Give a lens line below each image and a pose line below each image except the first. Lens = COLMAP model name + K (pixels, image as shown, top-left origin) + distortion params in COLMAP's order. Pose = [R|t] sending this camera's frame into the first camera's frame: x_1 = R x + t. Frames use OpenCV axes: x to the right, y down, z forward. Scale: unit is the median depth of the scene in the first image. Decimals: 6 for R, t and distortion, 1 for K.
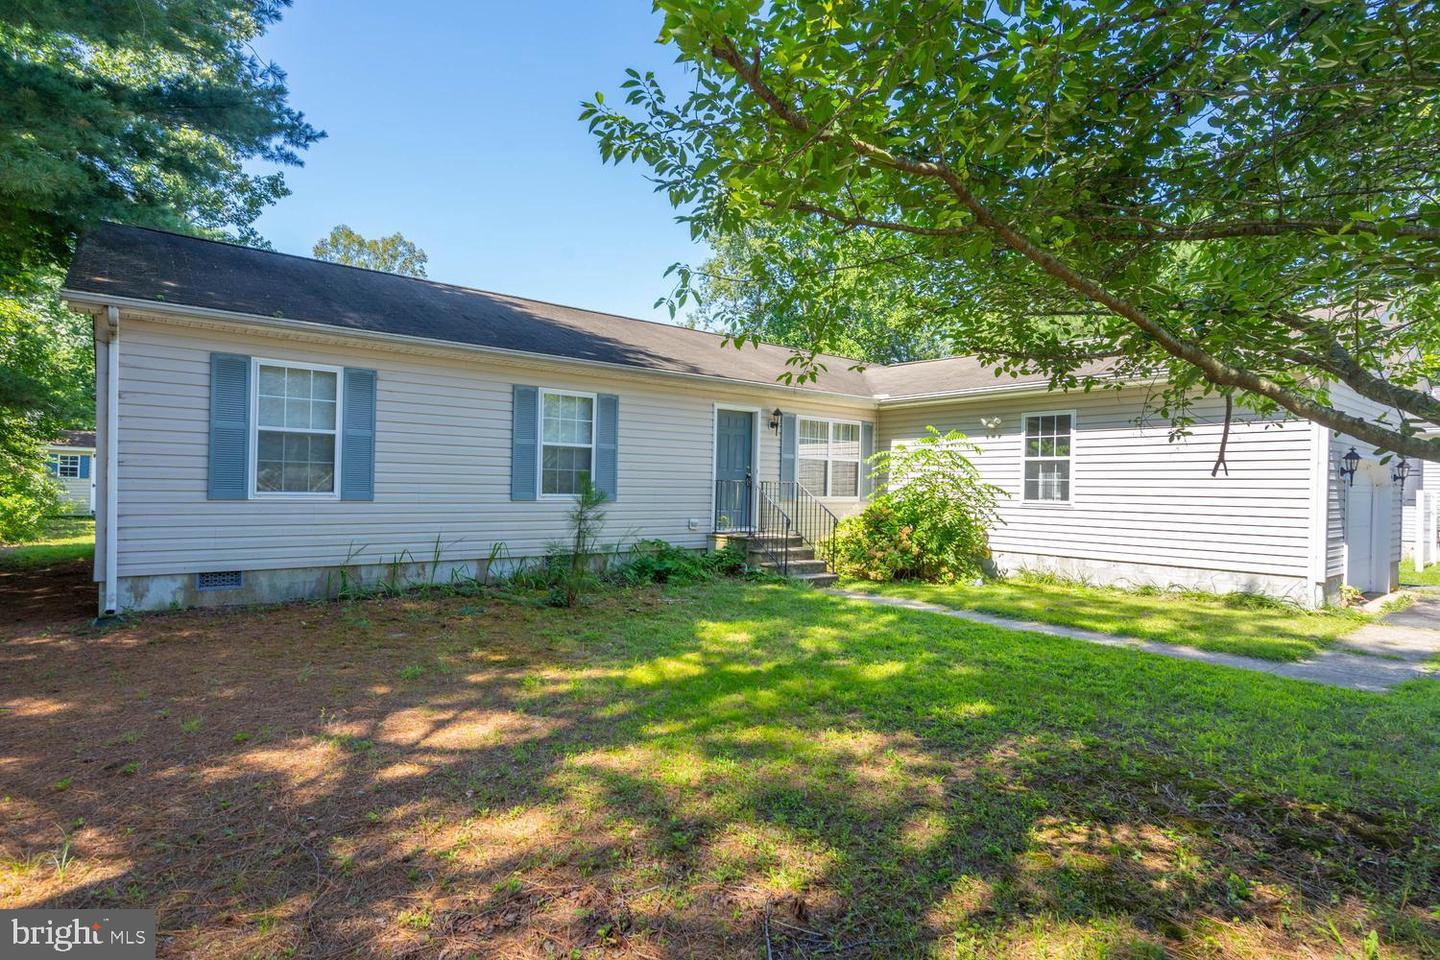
lens RADIAL K [[766.6, 0, 718.6], [0, 766.6, 488.5], [0, 0, 1]] dist [0.002331, 0.003359]
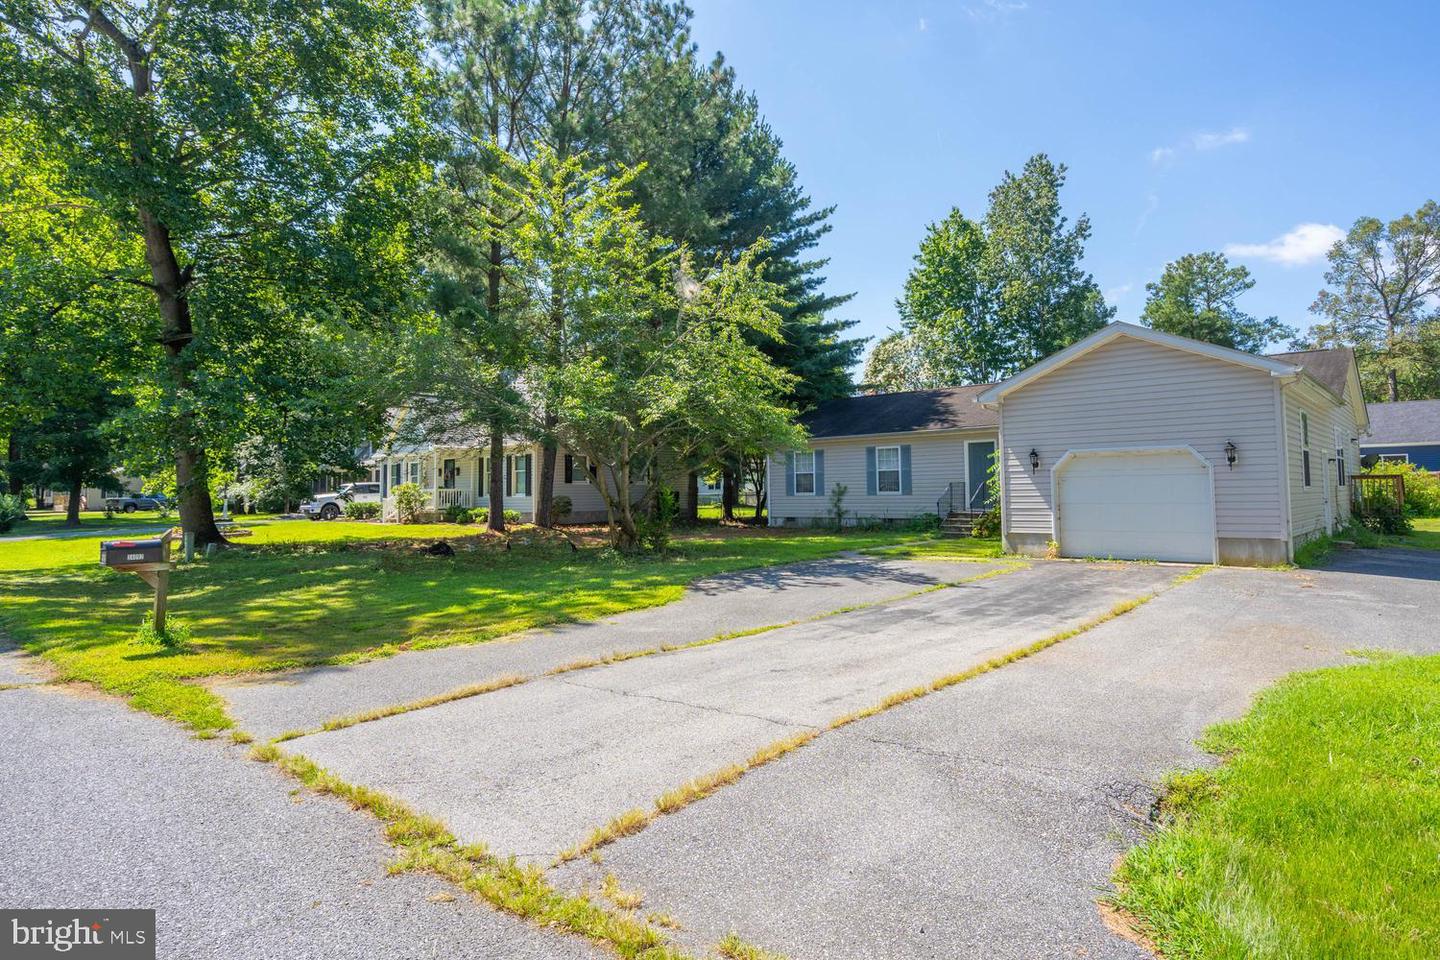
lens RADIAL K [[811.1, 0, 721.8], [0, 811.1, 481.5], [0, 0, 1]] dist [0.003347, 0.003566]
pose [[0.142383, -0.036069, -0.989154, 2.221369], [0.011676, 0.999327, -0.034759, 0.057767], [0.989743, -0.006600, 0.142709, 0.164934]]
